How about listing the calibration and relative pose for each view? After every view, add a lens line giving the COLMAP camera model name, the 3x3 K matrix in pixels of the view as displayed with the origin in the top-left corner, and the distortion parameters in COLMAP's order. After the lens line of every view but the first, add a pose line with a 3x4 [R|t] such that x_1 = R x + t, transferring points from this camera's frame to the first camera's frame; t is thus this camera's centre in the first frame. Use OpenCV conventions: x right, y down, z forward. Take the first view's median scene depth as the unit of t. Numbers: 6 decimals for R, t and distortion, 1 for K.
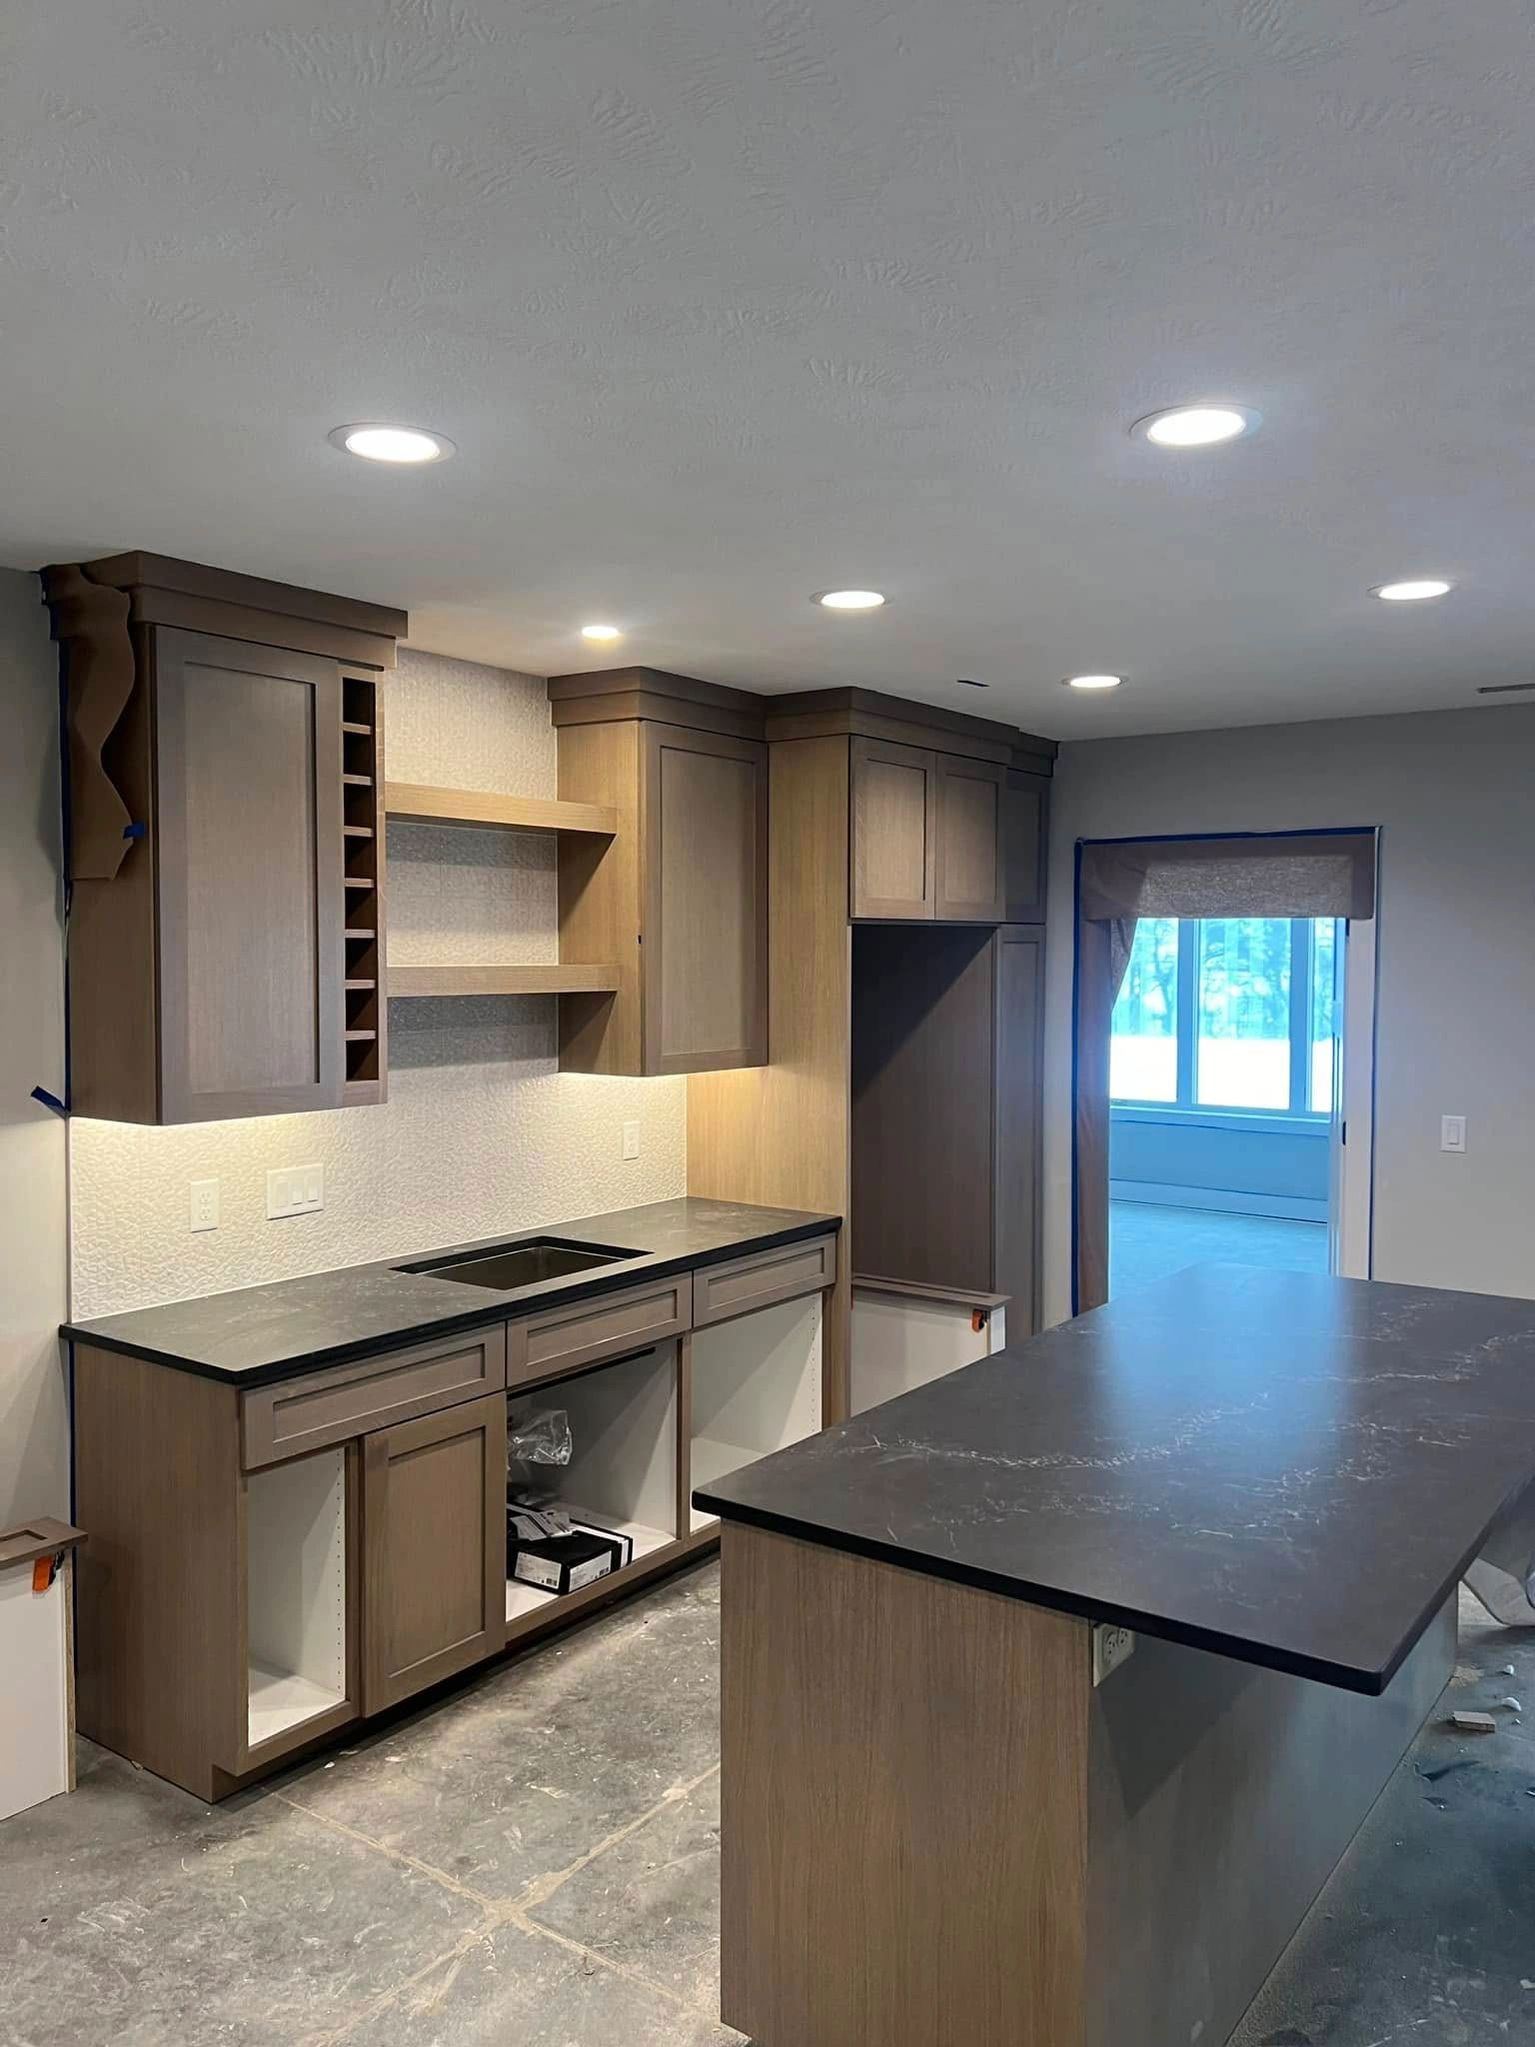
lens RADIAL K [[1555.6, 0, 762.2], [0, 1555.6, 1027.3], [0, 0, 1]] dist [0.030270, -0.014742]
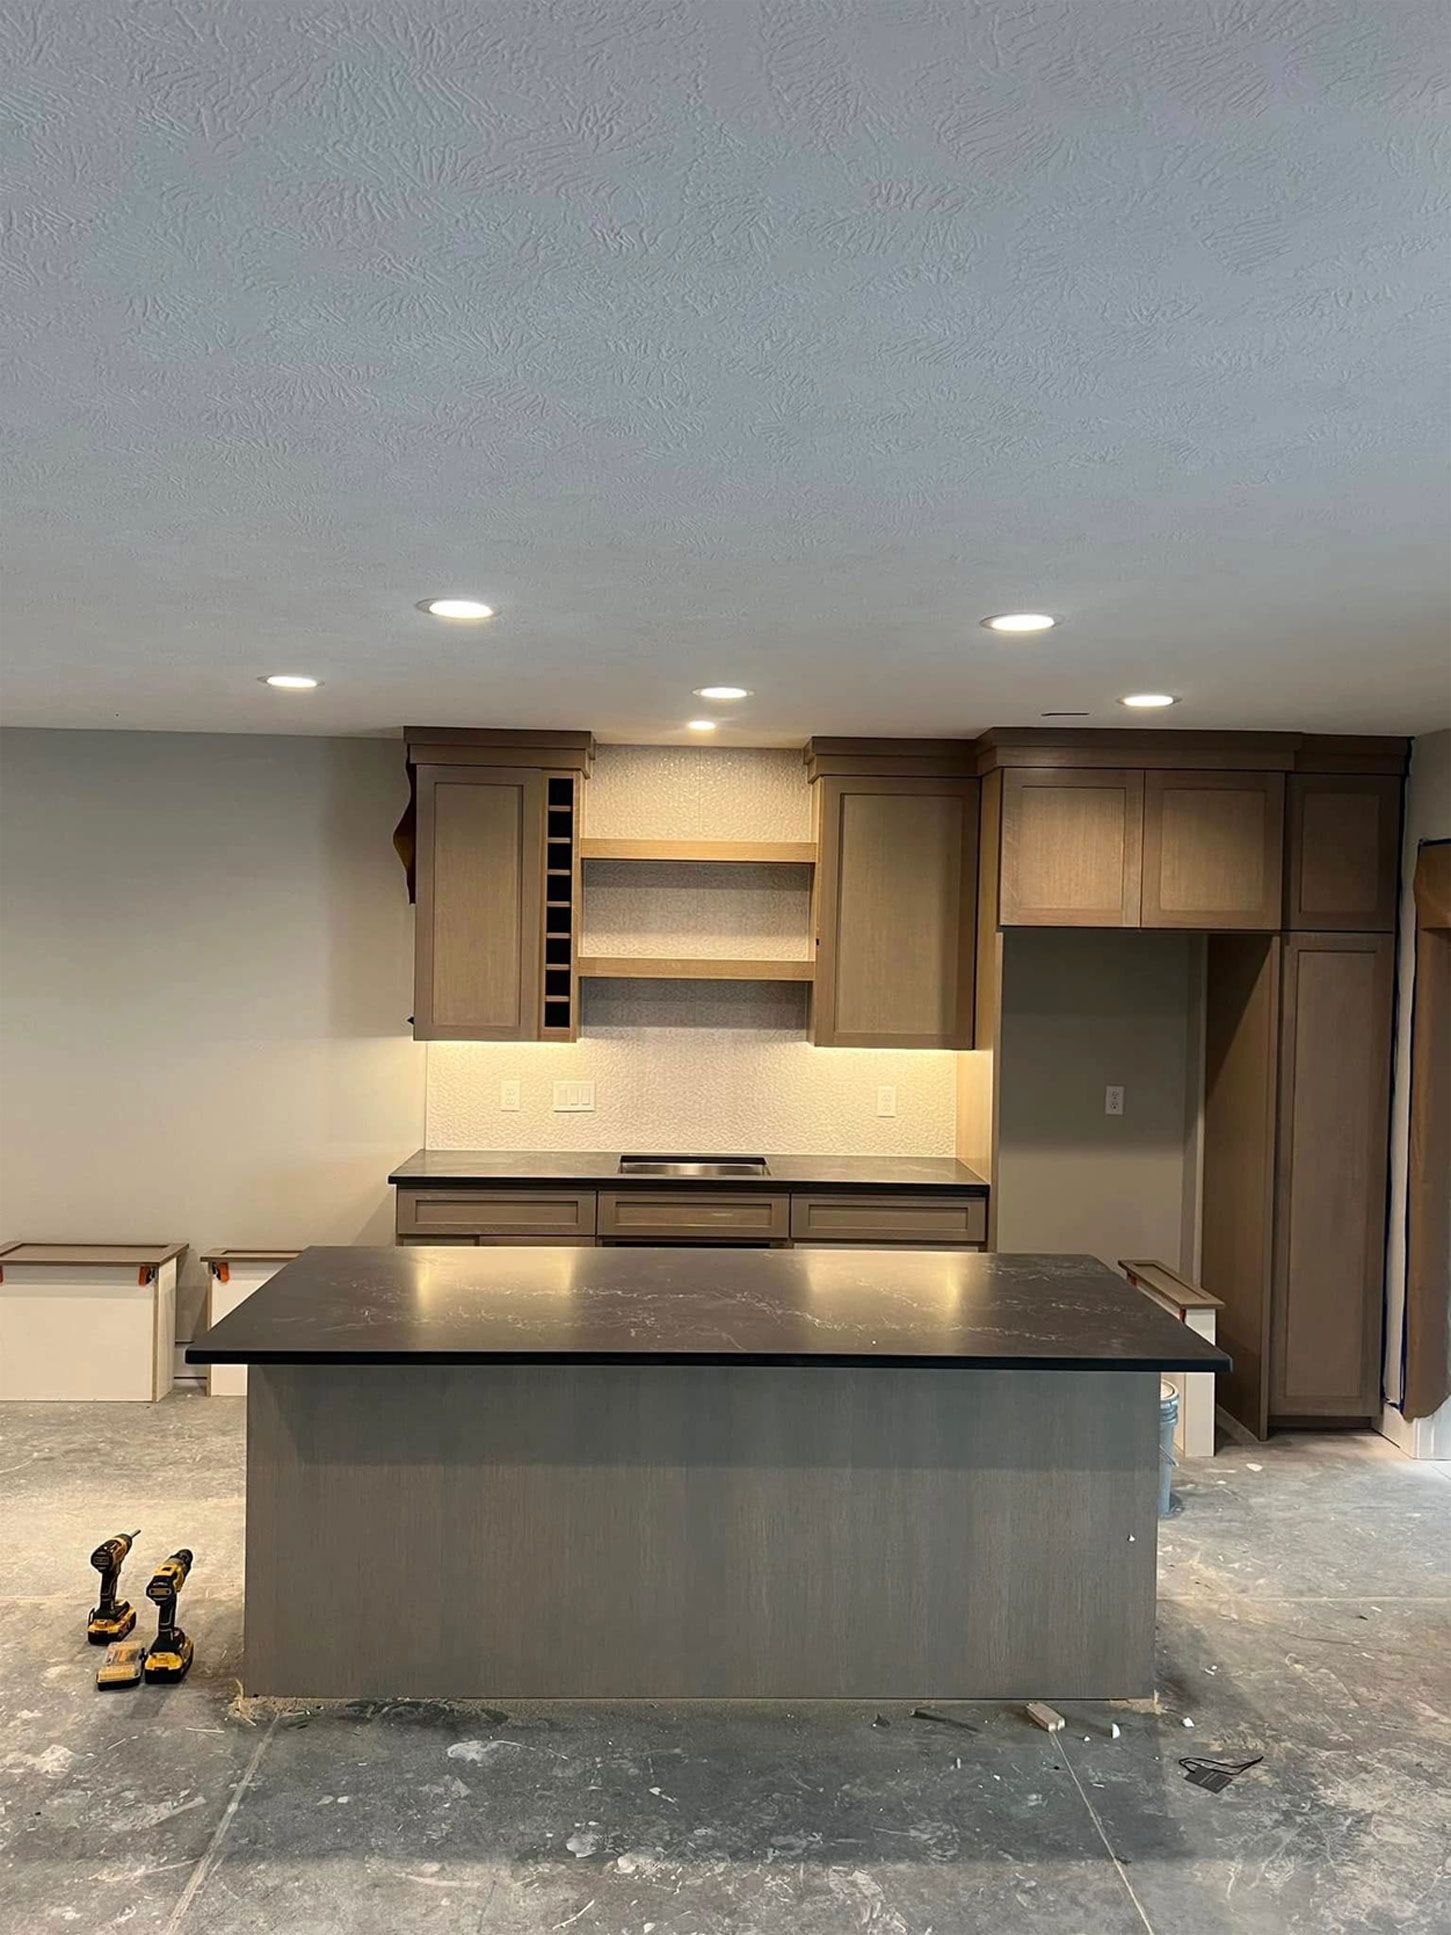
lens RADIAL K [[1470.5, 0, 709.0], [0, 1470.5, 959.5], [0, 0, 1]] dist [0.030270, -0.014742]
pose [[0.602475, 0.021924, -0.797837, 1.031350], [-0.056165, 0.998309, -0.014980, -0.021390], [0.796159, 0.053836, 0.602688, 0.211190]]
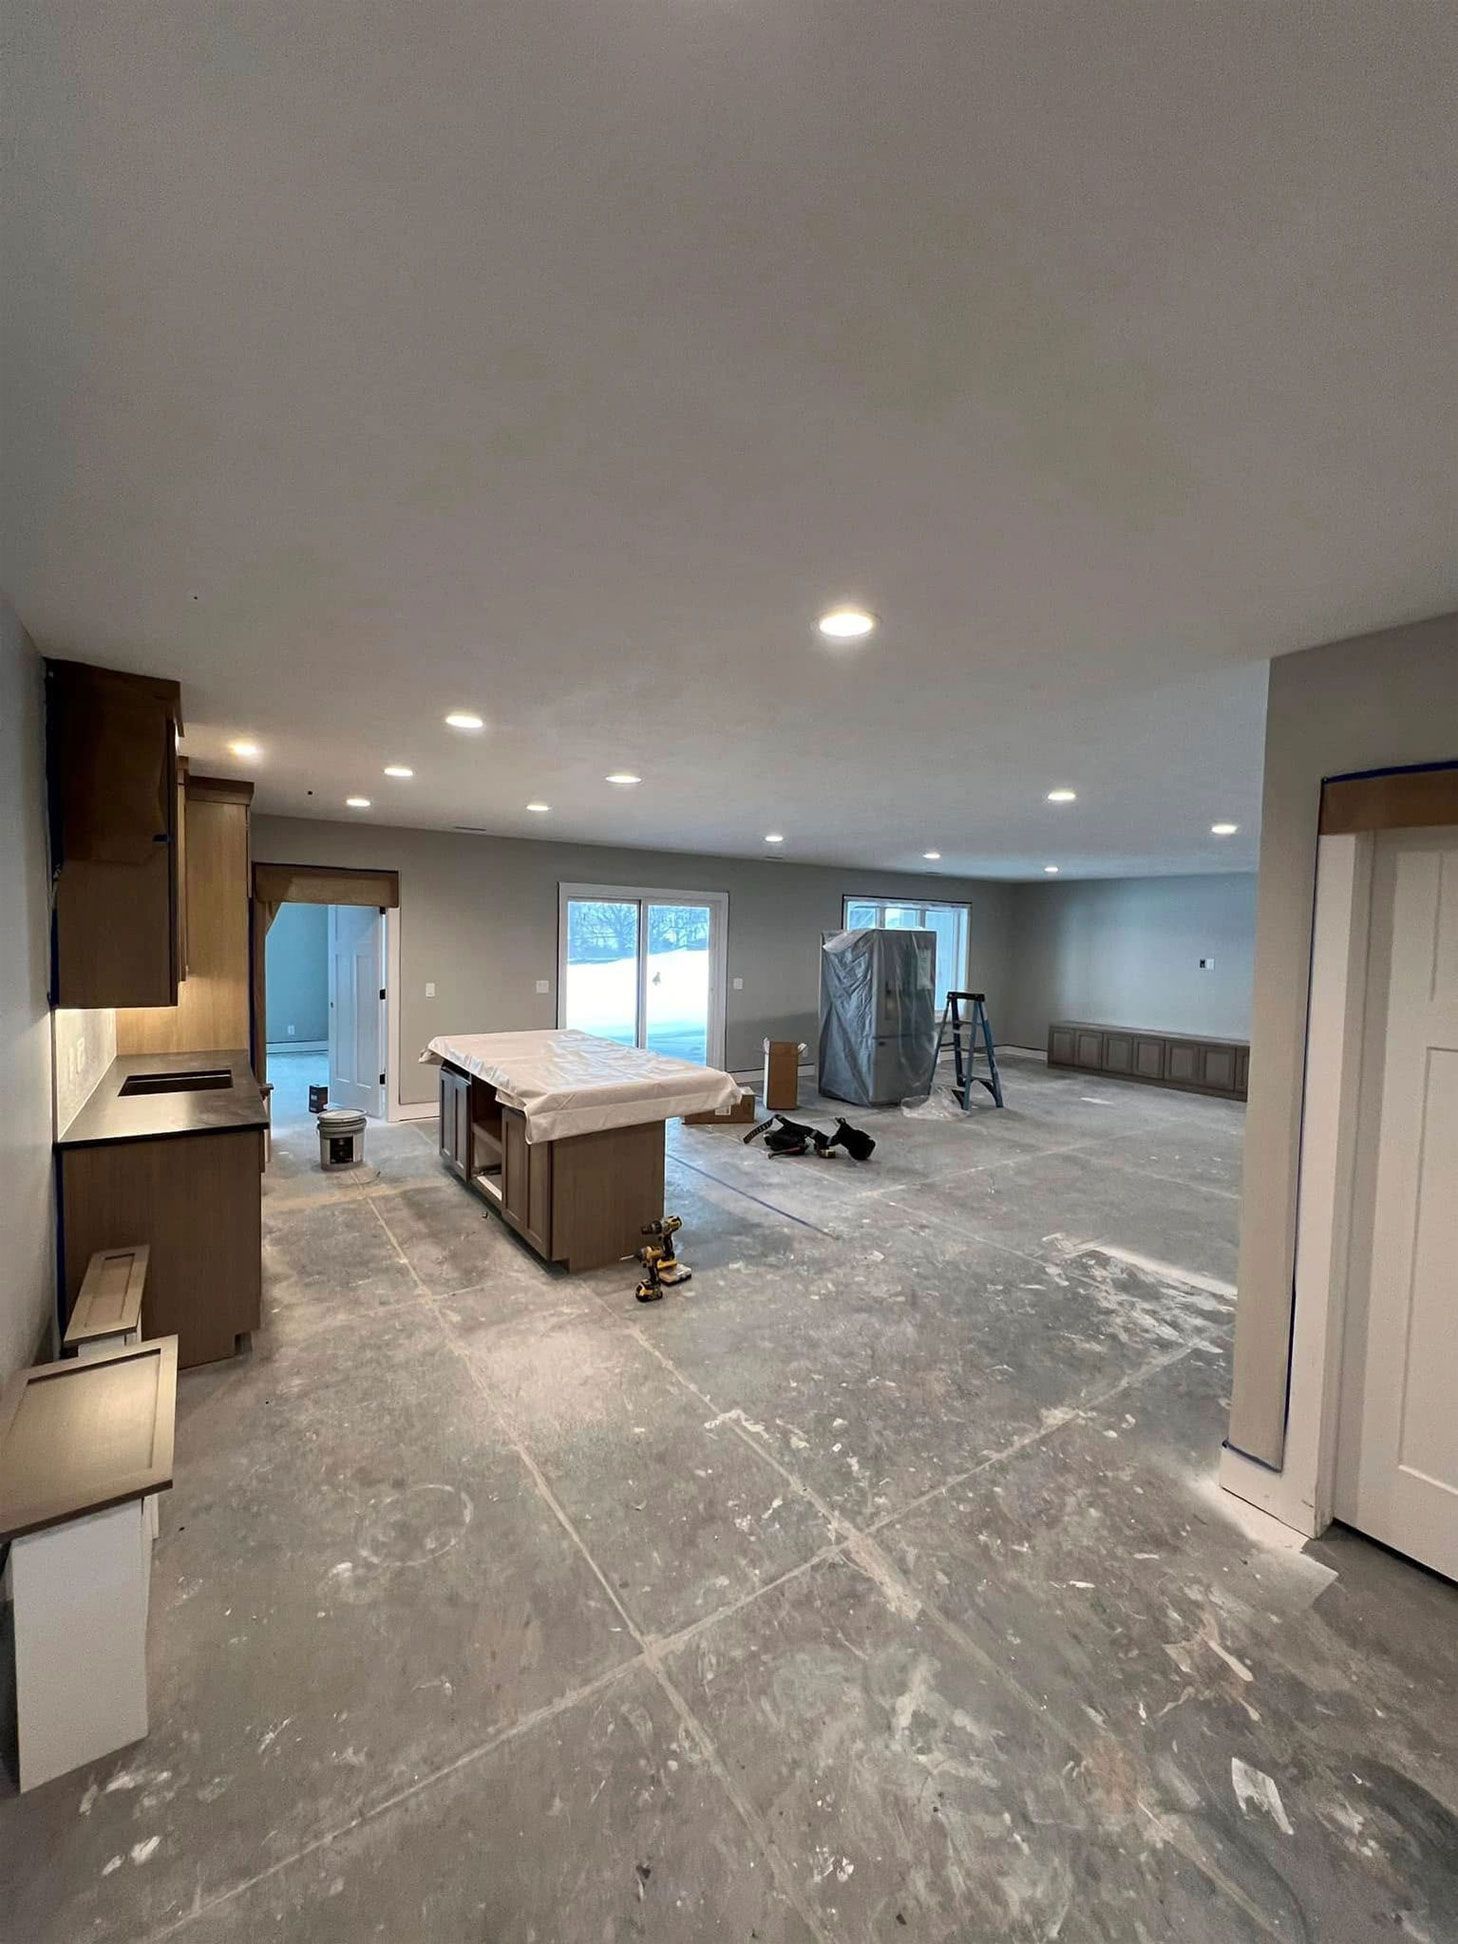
lens RADIAL K [[768.9, 0, 720.5], [0, 768.9, 972.1], [0, 0, 1]] dist [-0.001034, -0.000037]
pose [[0.352955, -0.041783, 0.934707, -0.873592], [0.034319, 0.998908, 0.031693, 0.017013], [-0.935011, 0.020892, 0.354003, 0.094168]]
